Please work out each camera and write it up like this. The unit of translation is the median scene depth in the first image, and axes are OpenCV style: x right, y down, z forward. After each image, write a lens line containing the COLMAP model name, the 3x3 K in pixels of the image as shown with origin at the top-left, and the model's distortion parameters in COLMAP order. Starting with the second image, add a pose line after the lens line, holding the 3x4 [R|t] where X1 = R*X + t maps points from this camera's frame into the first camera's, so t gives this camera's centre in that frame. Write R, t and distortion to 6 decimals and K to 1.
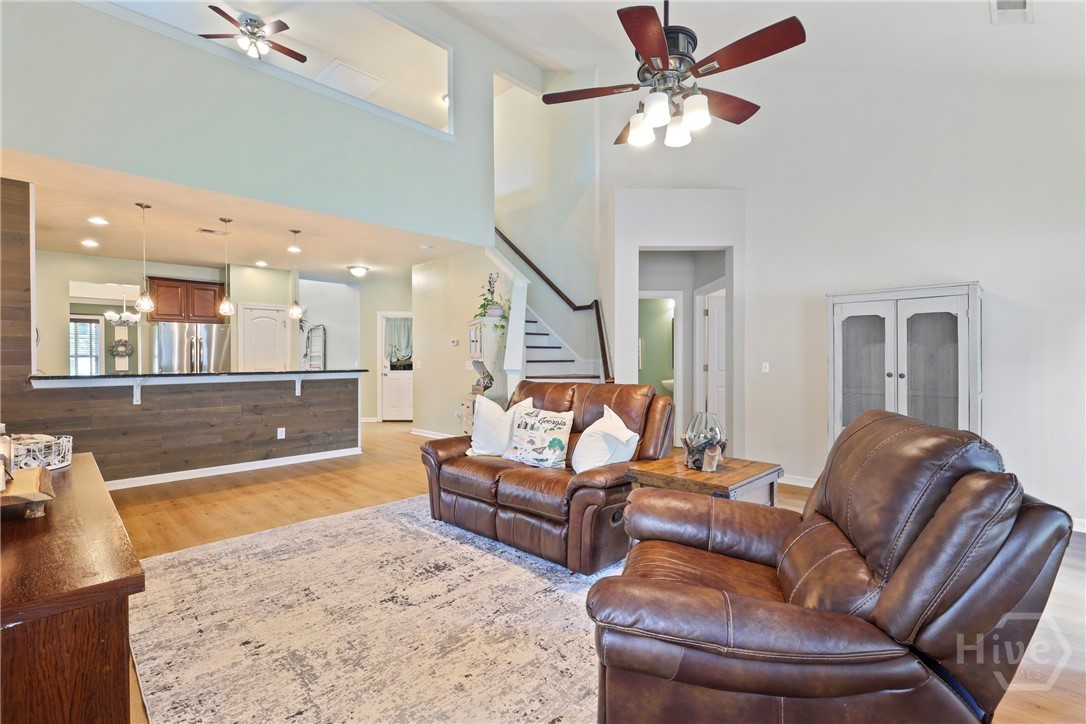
lens RADIAL K [[489.3, 0, 544.7], [0, 489.3, 361.0], [0, 0, 1]] dist [-0.000841, 0.000053]
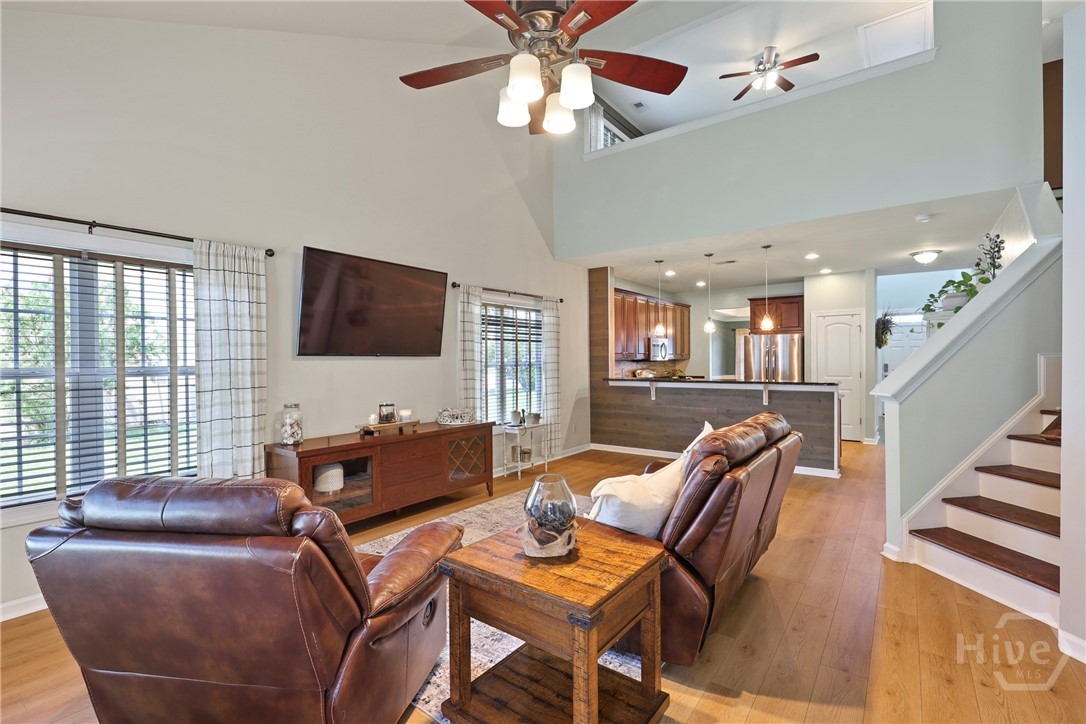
lens RADIAL K [[489.3, 0, 543.9], [0, 489.3, 362.1], [0, 0, 1]] dist [-0.000841, 0.000053]
pose [[0.132032, 0.009574, -0.991199, 0.848001], [0.002266, 0.999948, 0.009960, -0.058884], [0.991243, -0.003561, 0.132003, 0.730178]]
